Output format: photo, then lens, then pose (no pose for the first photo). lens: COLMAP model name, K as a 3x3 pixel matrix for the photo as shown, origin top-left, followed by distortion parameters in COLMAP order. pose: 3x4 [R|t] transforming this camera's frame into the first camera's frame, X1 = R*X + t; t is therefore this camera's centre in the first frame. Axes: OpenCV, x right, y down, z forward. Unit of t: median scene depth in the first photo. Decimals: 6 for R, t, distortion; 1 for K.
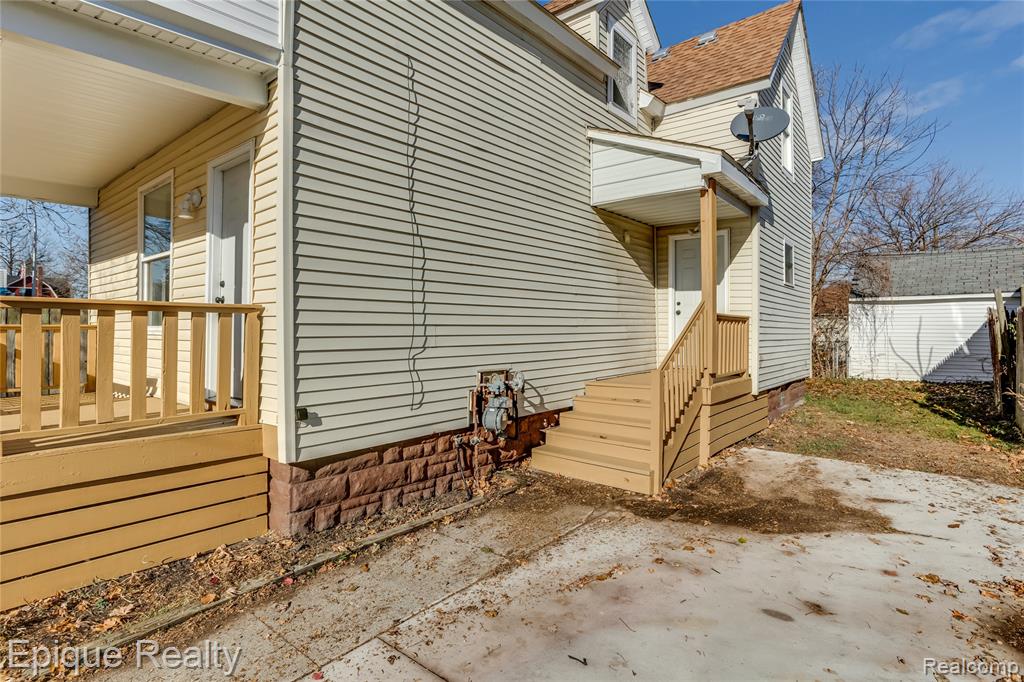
lens RADIAL K [[511.8, 0, 508.1], [0, 511.8, 327.7], [0, 0, 1]] dist [-0.019687, 0.000916]
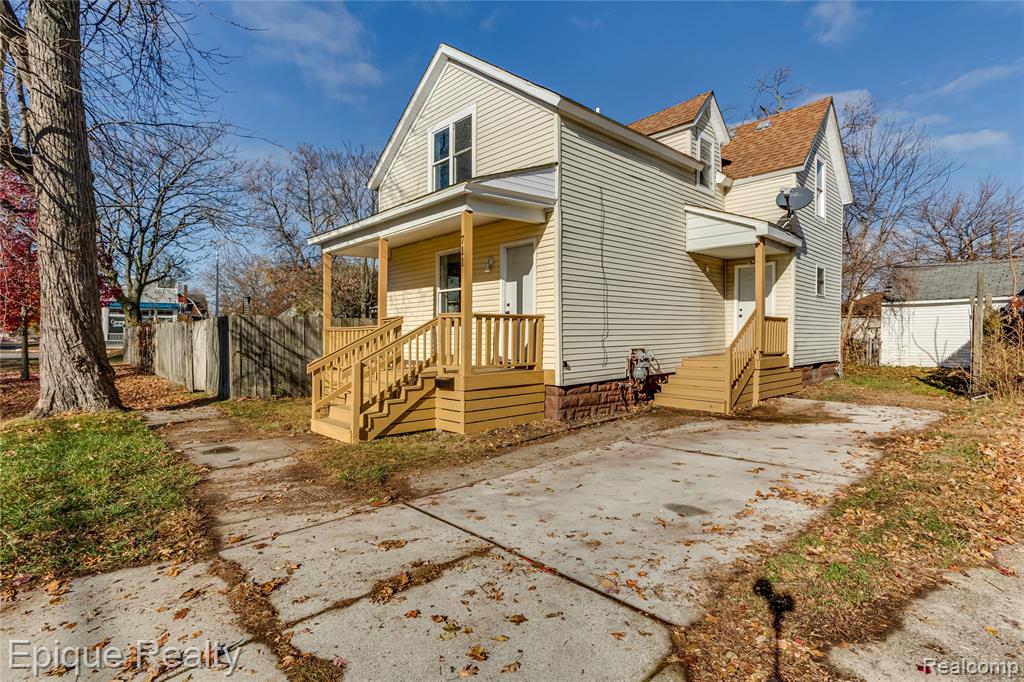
lens RADIAL K [[509.2, 0, 515.7], [0, 509.2, 354.6], [0, 0, 1]] dist [0.001399, 0.000767]
pose [[0.995801, -0.005771, -0.091365, -0.251604], [0.009683, 0.999052, 0.042436, 0.019325], [0.091034, -0.043142, 0.994913, -0.741379]]
